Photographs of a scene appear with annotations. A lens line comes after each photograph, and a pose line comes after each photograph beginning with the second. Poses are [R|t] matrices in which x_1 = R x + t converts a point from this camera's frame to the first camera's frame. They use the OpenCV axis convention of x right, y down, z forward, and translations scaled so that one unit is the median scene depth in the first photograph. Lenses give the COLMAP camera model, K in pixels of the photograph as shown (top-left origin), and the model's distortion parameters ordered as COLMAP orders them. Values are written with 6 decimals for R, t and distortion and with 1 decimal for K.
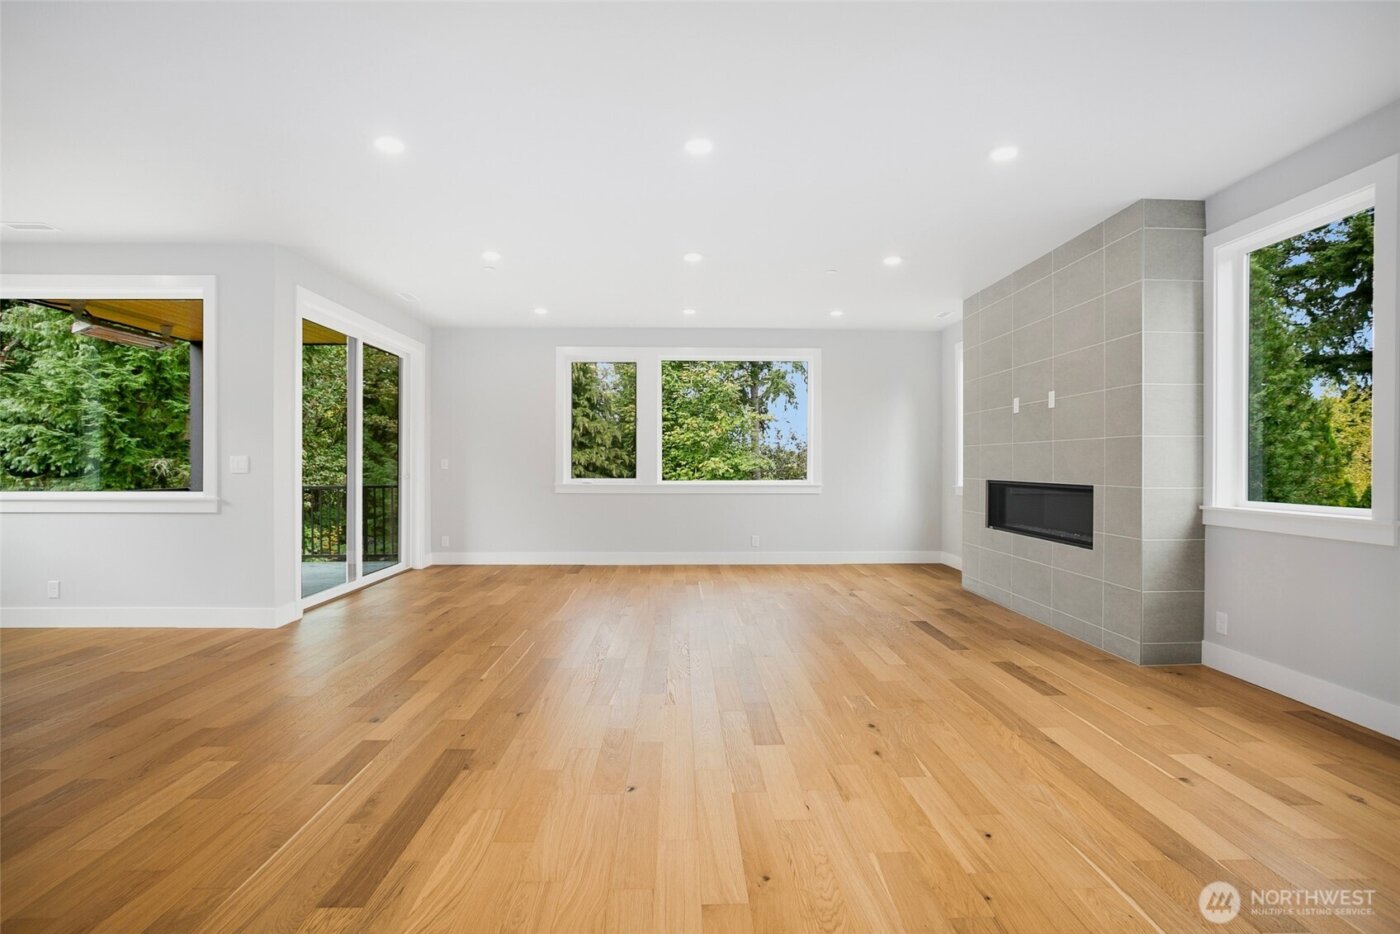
lens RADIAL K [[678.0, 0, 713.6], [0, 678.0, 468.9], [0, 0, 1]] dist [-0.051121, 0.014431]
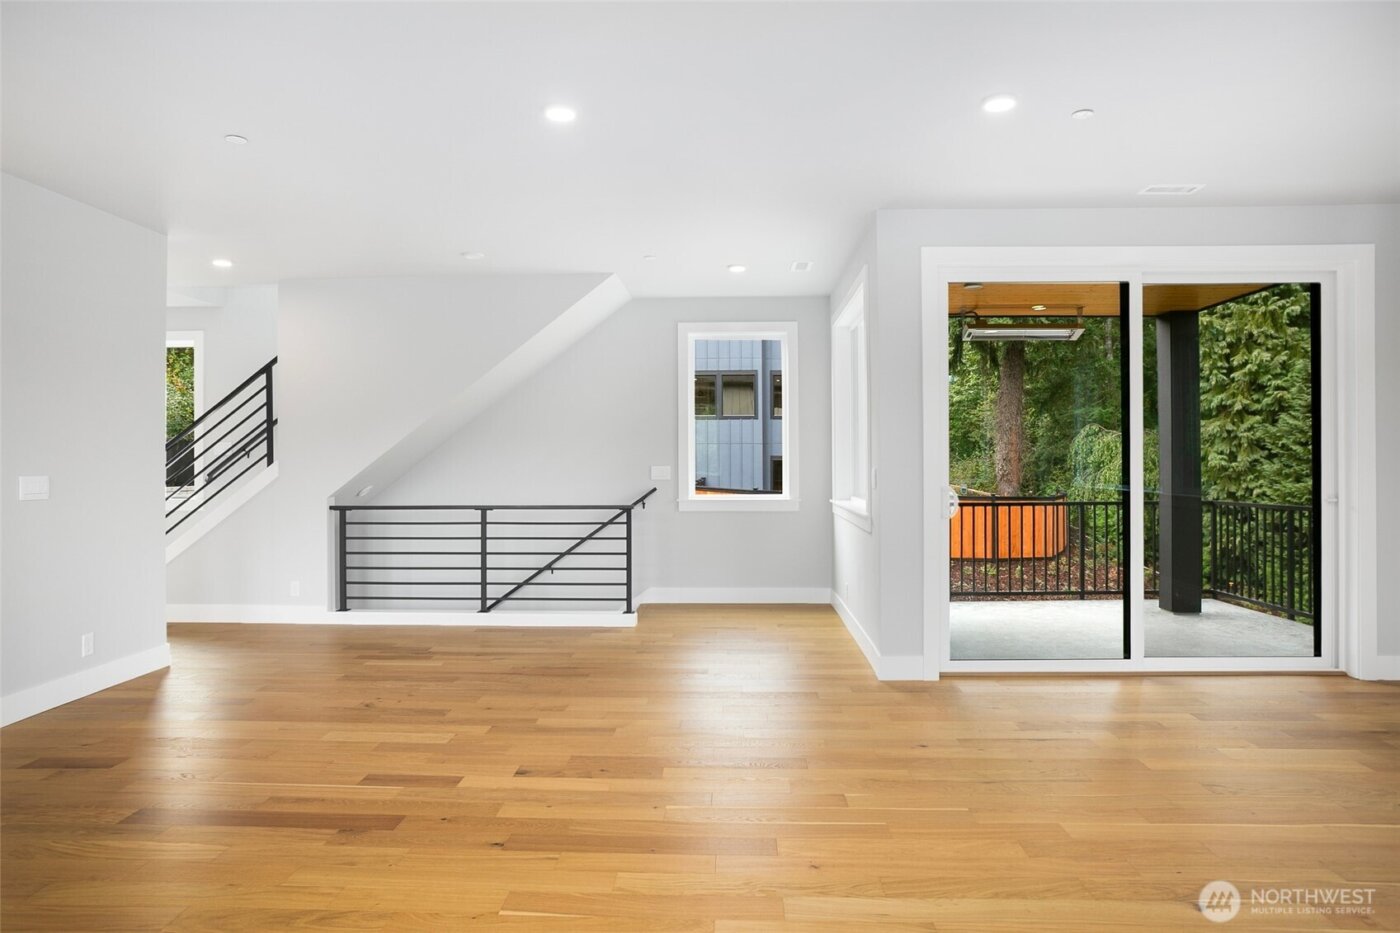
lens RADIAL K [[847.8, 0, 682.4], [0, 847.8, 462.2], [0, 0, 1]] dist [-0.048383, 0.016313]
pose [[-0.098765, 0.003263, -0.995105, 0.231213], [-0.007115, 0.999967, 0.003985, -0.017271], [0.995085, 0.007473, -0.098738, 0.519922]]
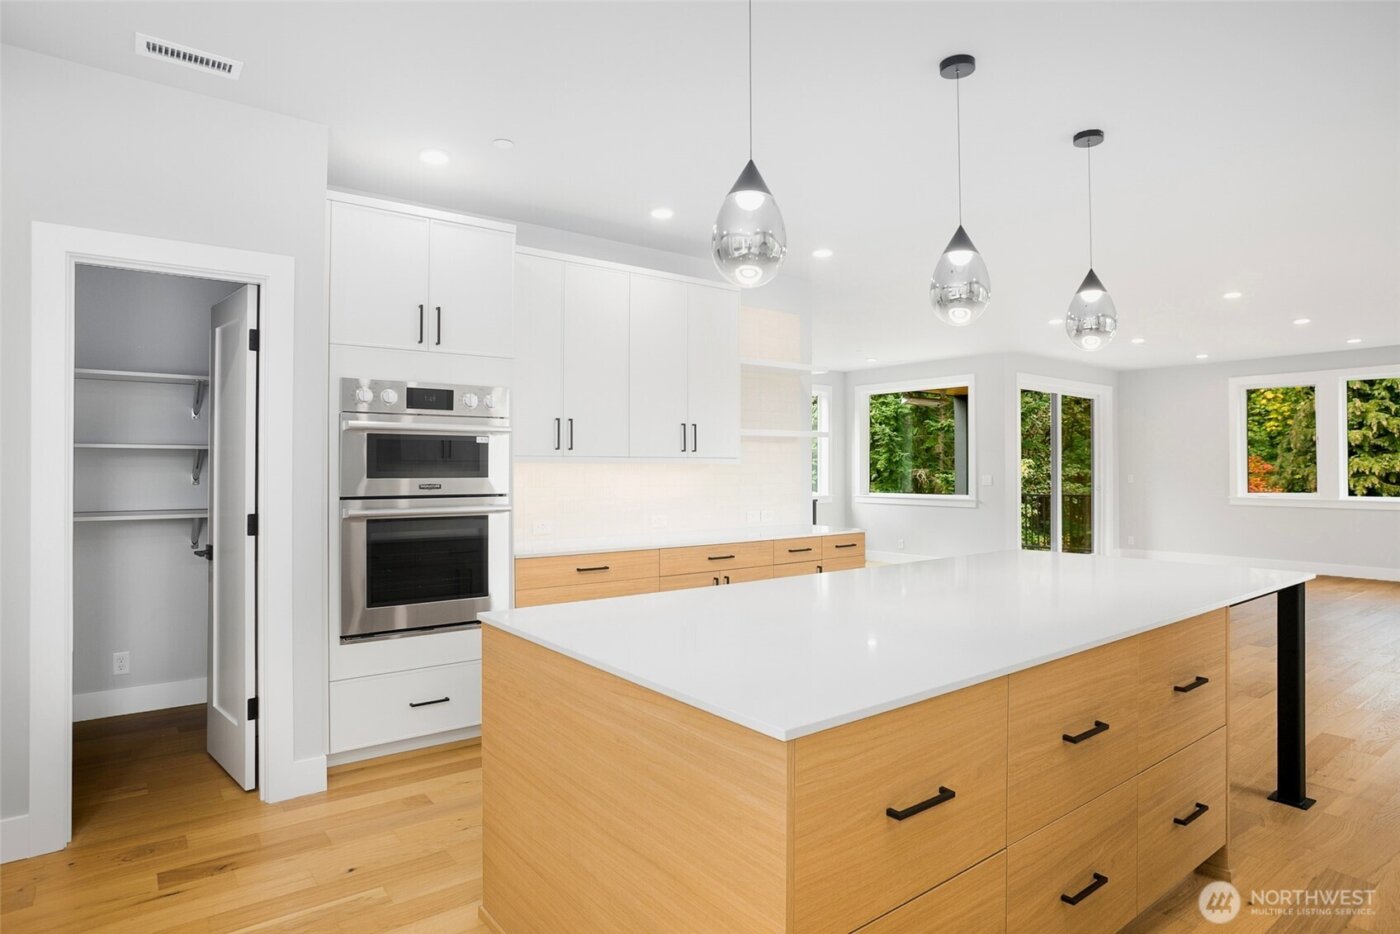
lens RADIAL K [[792.8, 0, 702.0], [0, 792.8, 462.4], [0, 0, 1]] dist [-0.023430, 0.010305]
pose [[0.579676, -0.006240, -0.814823, 0.344018], [-0.008112, 0.999877, -0.013428, -0.011198], [0.814807, 0.014394, 0.579554, -0.515646]]
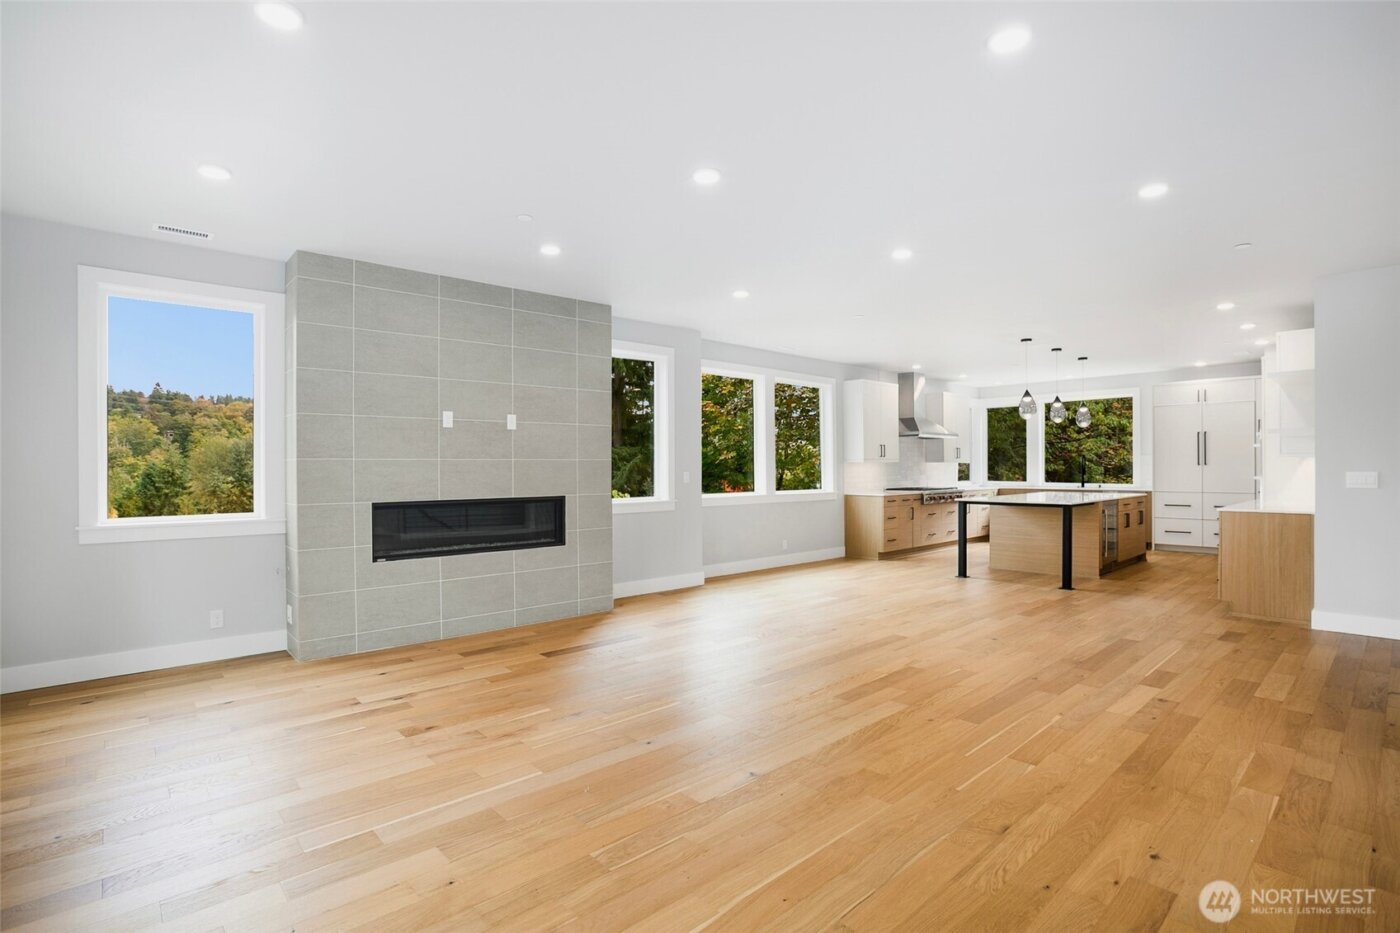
lens RADIAL K [[678.0, 0, 714.4], [0, 678.0, 467.6], [0, 0, 1]] dist [-0.051121, 0.014431]
pose [[-0.651420, 0.004045, 0.758707, -0.346035], [0.012479, 0.999908, 0.005384, -0.018858], [-0.758615, 0.012975, -0.651410, 0.923545]]
